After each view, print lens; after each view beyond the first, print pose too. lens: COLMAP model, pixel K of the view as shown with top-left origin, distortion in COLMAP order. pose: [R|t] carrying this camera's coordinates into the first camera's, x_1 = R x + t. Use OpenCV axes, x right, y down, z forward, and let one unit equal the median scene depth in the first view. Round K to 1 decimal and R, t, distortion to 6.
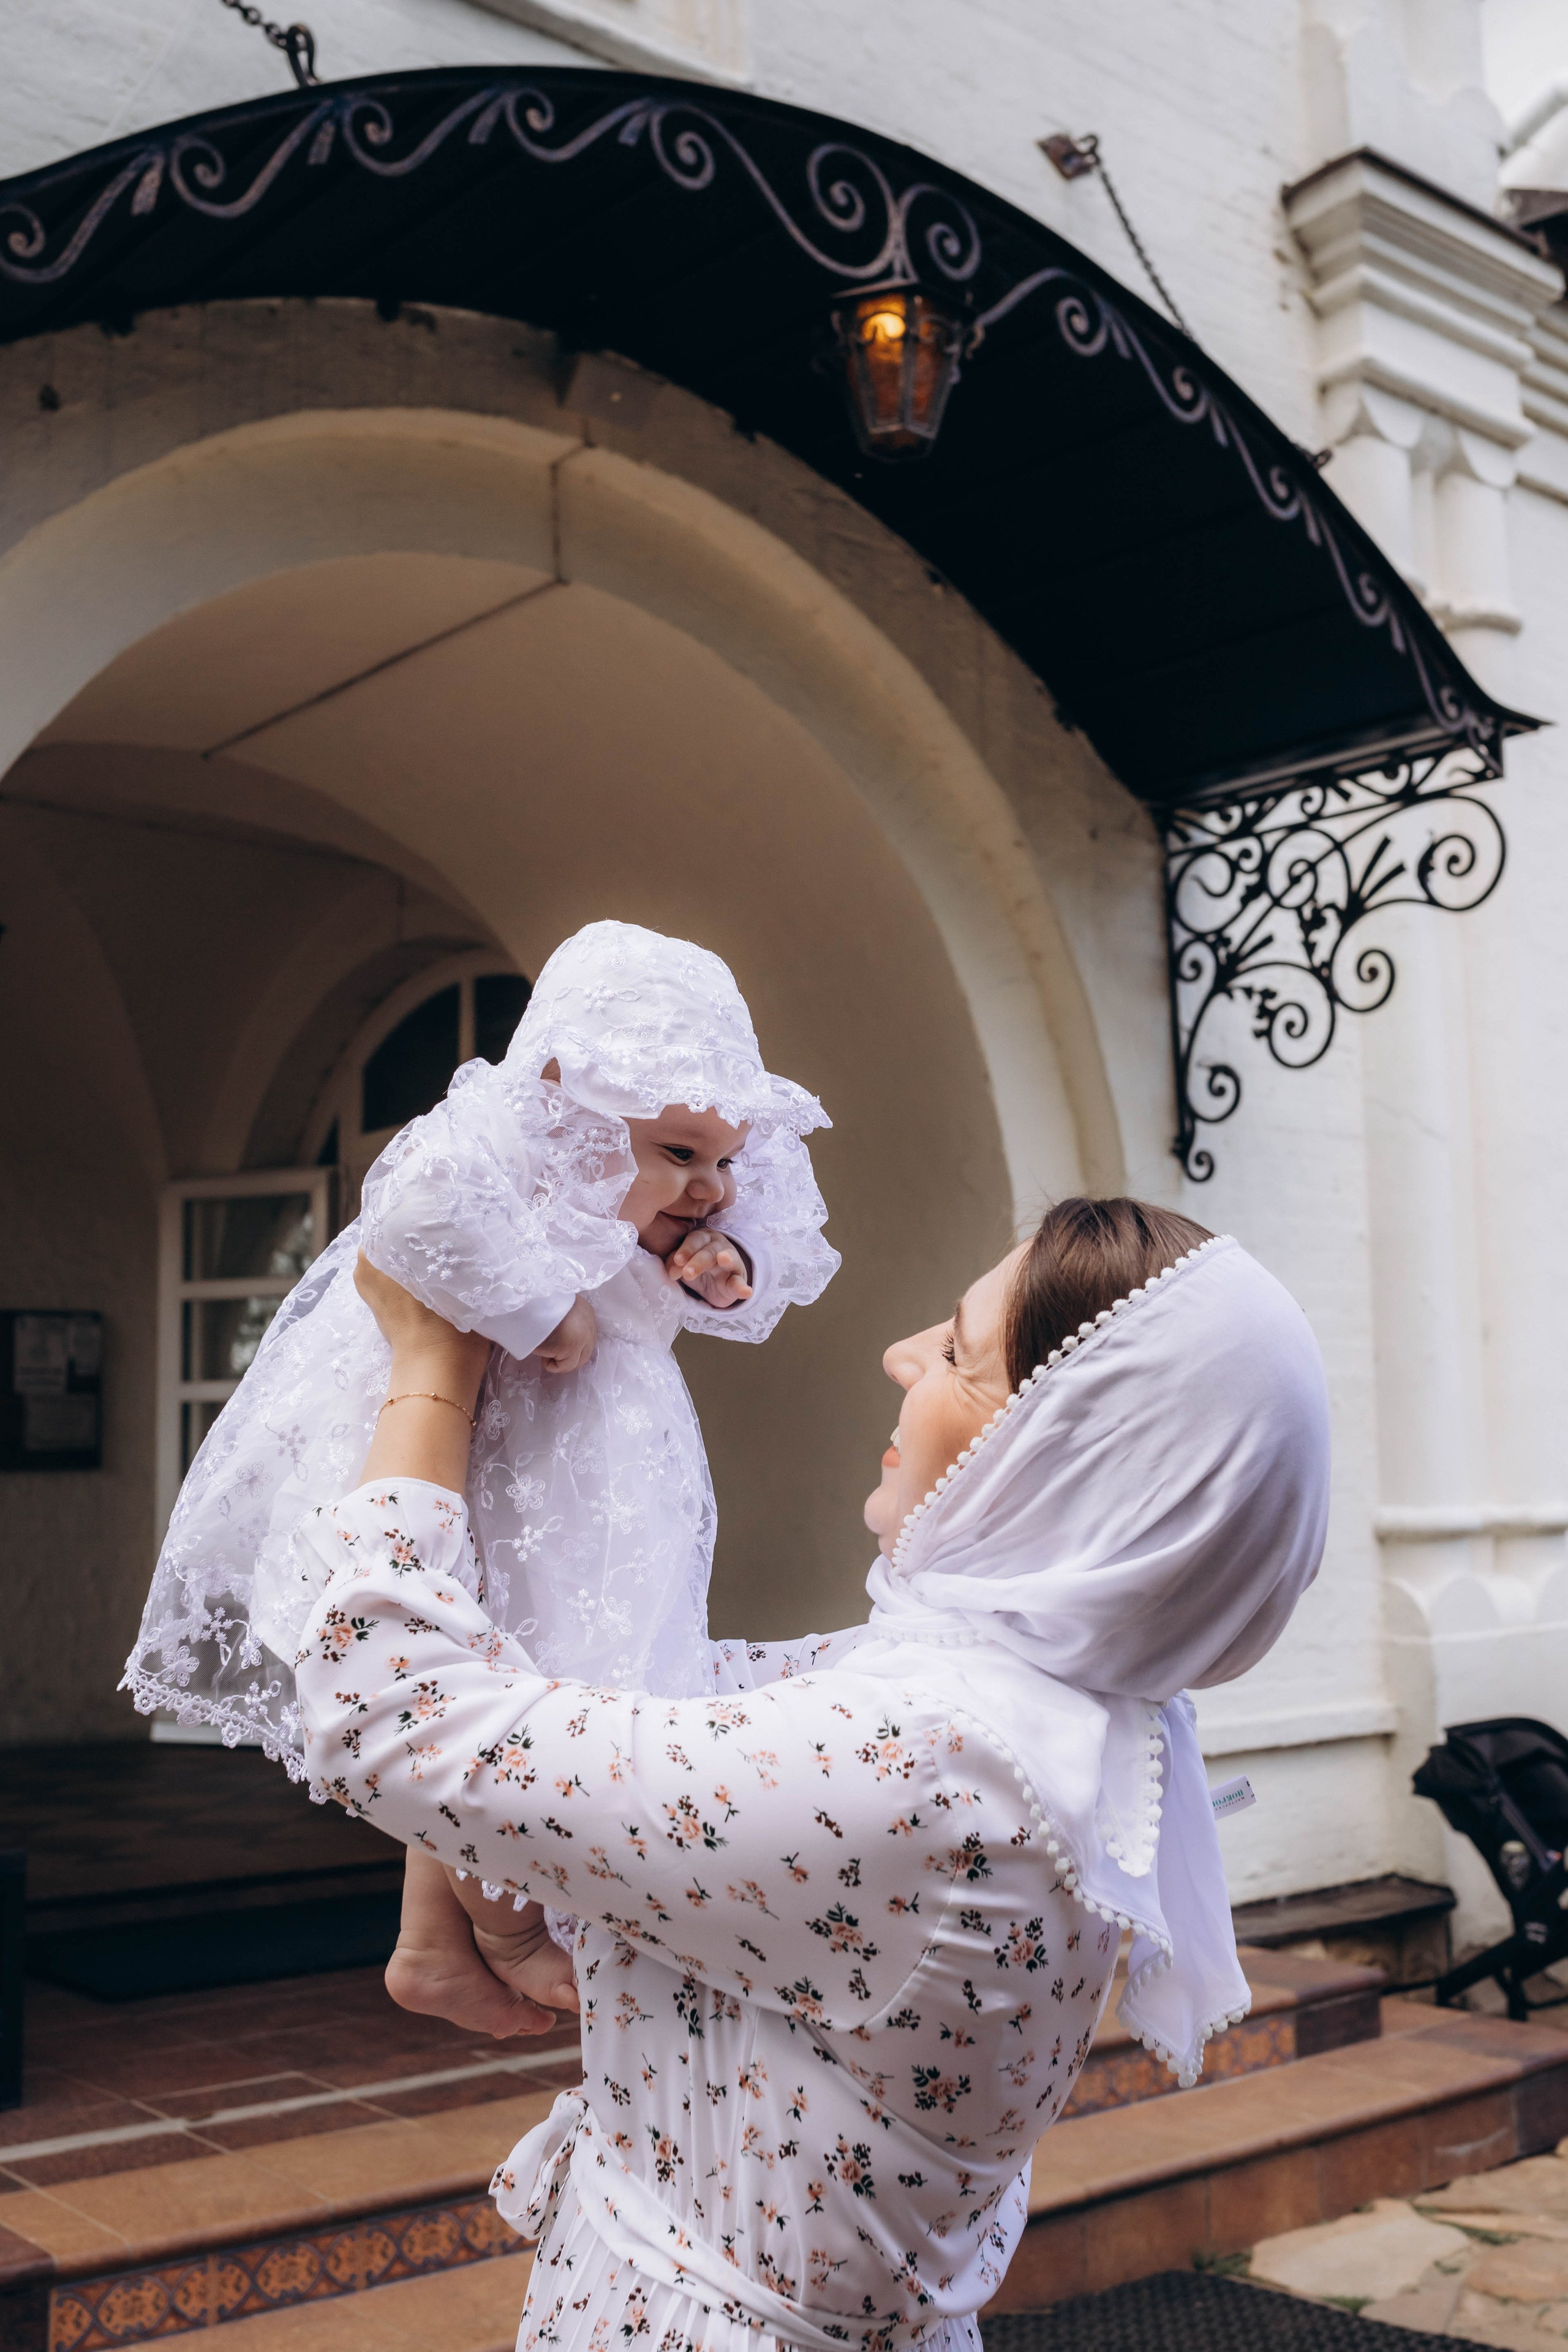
lens RADIAL K [[2524.5, 0, 760.3], [0, 2524.5, 1178.4], [0, 0, 1]] dist [-0.067066, 0.054830]
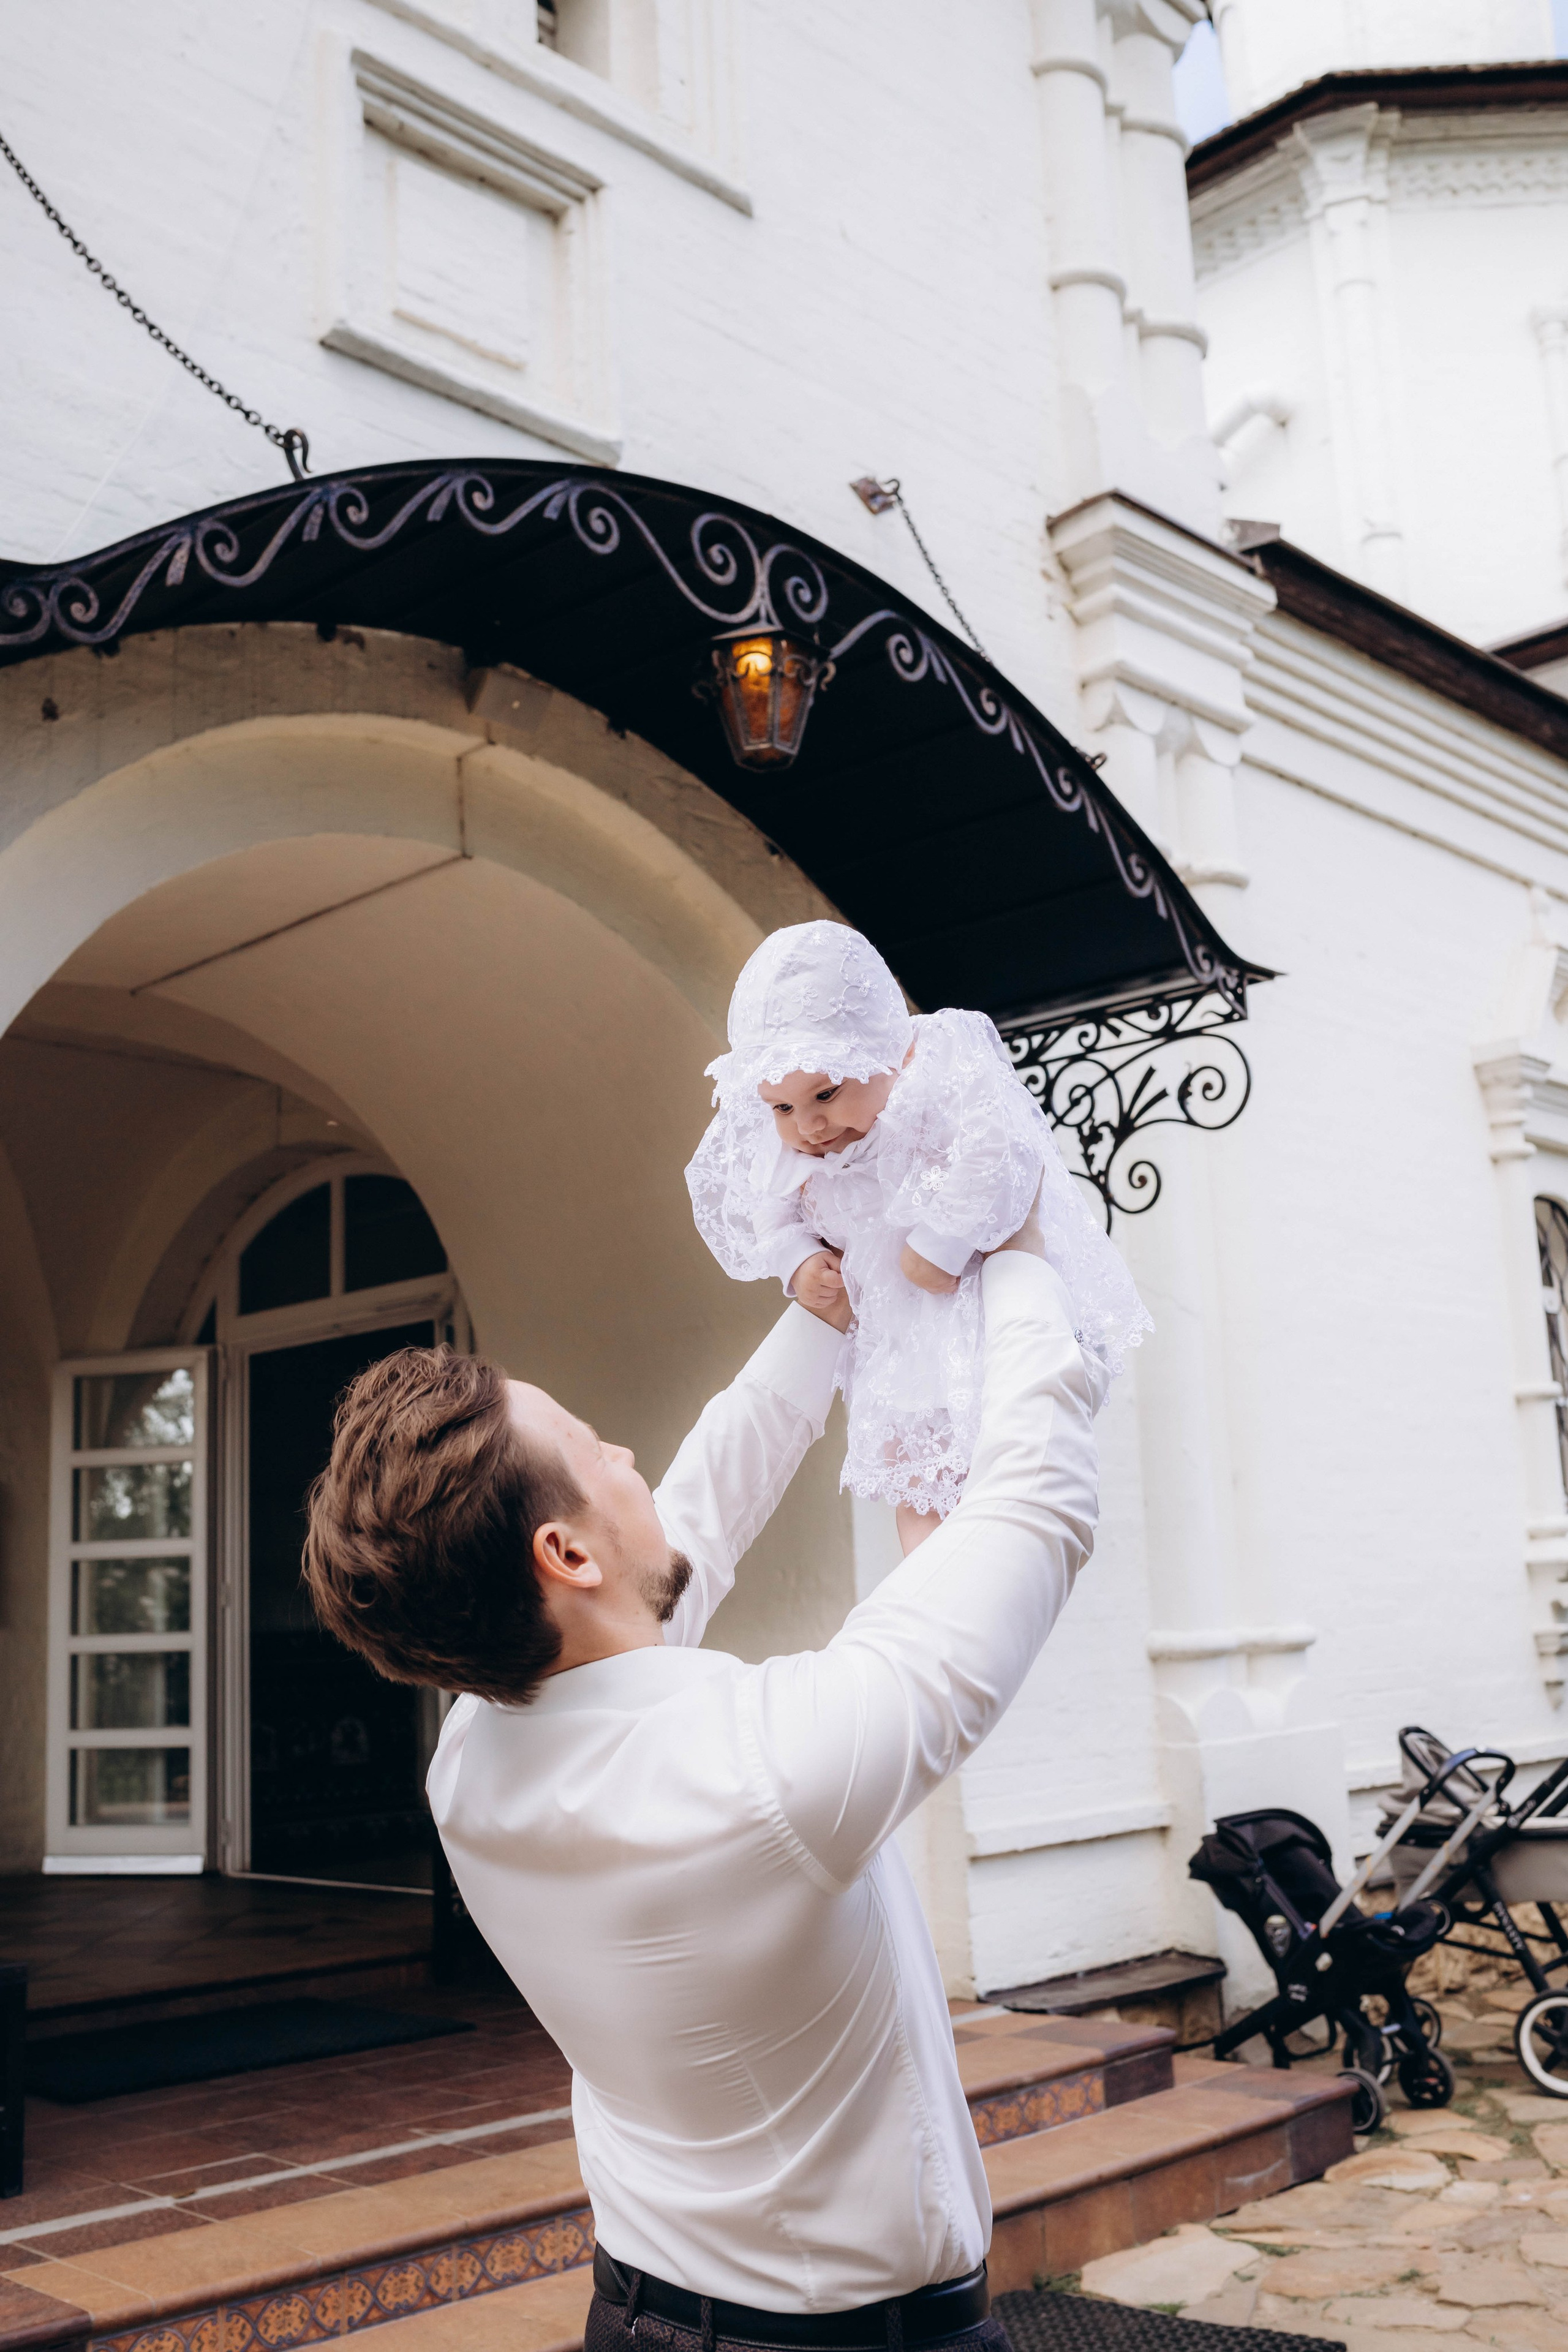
lens RADIAL K [[2313.2, 0, 784.0], [0, 2313.2, 1176.0], [0, 0, 1]] dist [-0.065624, 0.051263]
pose [[0.994393, -0.004748, 0.105637, -0.040897], [0.012041, 0.997578, -0.068513, -0.010648], [-0.105055, 0.069401, 0.992042, -0.069461]]
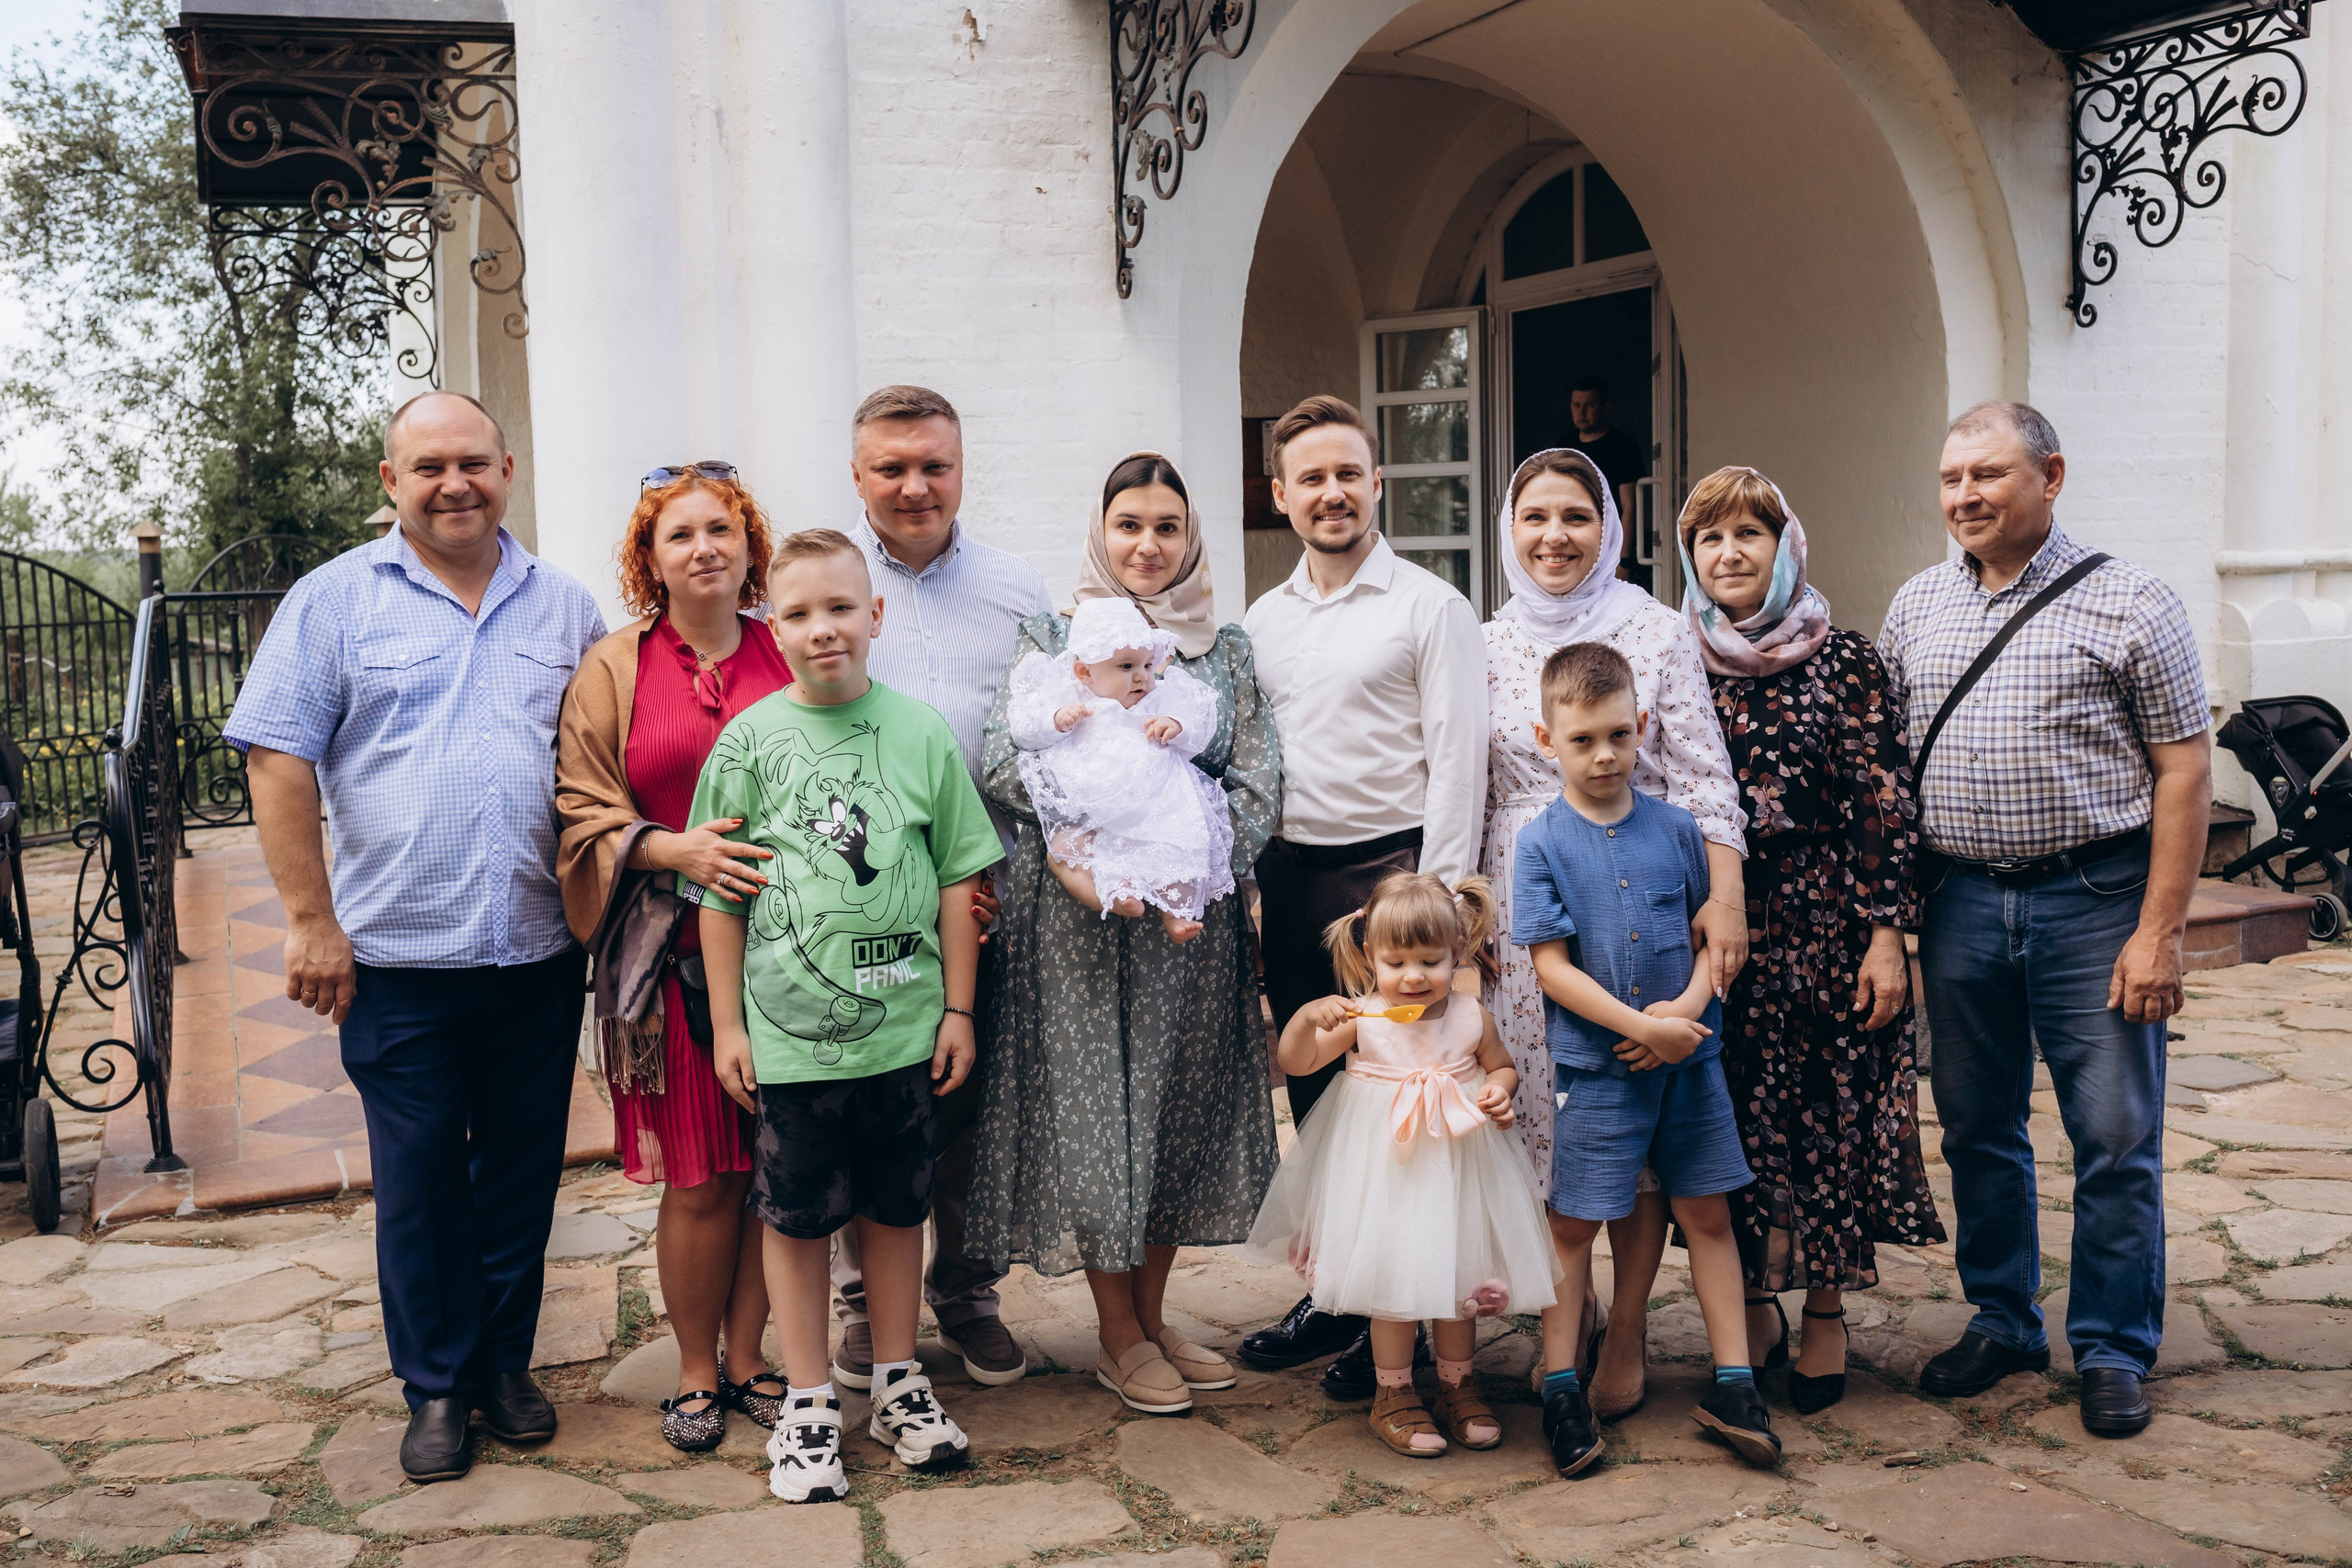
lens RADIAL K [[2273.4, 0, 1179.1], [0, 2273.4, 815.2], [0, 0, 1]] dist [-0.067474, 0.053144]
pose [[0.956603, 0.023529, -0.290444, 0.061189], [0.048714, 0.969795, 0.239007, -0.062669], [0.287294, -0.242784, 0.926562, -0.425326]]
